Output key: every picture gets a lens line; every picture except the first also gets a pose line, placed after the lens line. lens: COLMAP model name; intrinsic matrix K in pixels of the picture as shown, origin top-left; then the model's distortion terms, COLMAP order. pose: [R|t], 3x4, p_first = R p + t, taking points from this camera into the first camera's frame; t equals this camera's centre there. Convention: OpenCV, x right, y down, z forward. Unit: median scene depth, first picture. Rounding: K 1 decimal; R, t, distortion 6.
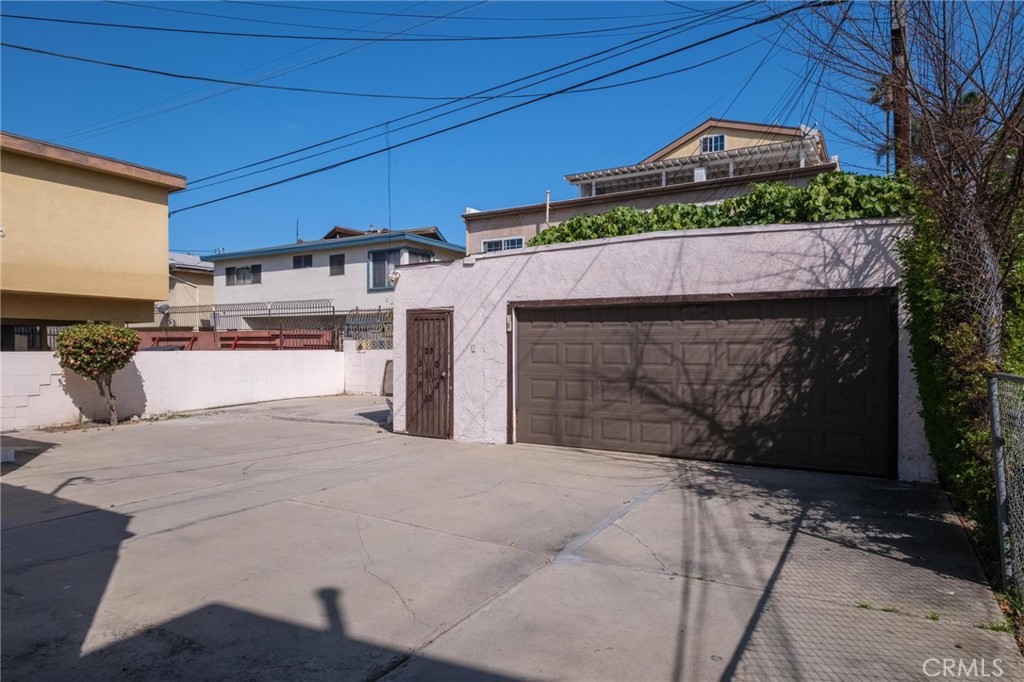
lens RADIAL K [[570.3, 0, 506.8], [0, 570.3, 344.3], [0, 0, 1]] dist [-0.001988, -0.000779]
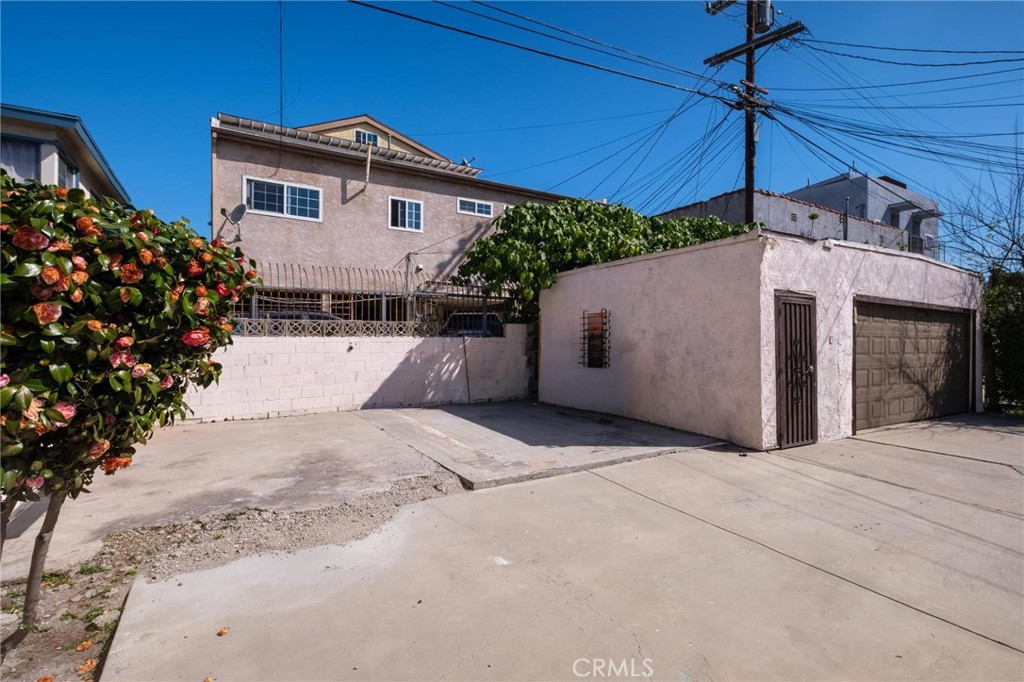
lens RADIAL K [[514.7, 0, 513.2], [0, 514.7, 339.4], [0, 0, 1]] dist [-0.004531, 0.001019]
pose [[0.465280, 0.009675, 0.885111, -1.008344], [-0.013125, 0.999906, -0.004031, 0.016188], [-0.885066, -0.009742, 0.465363, 1.038325]]
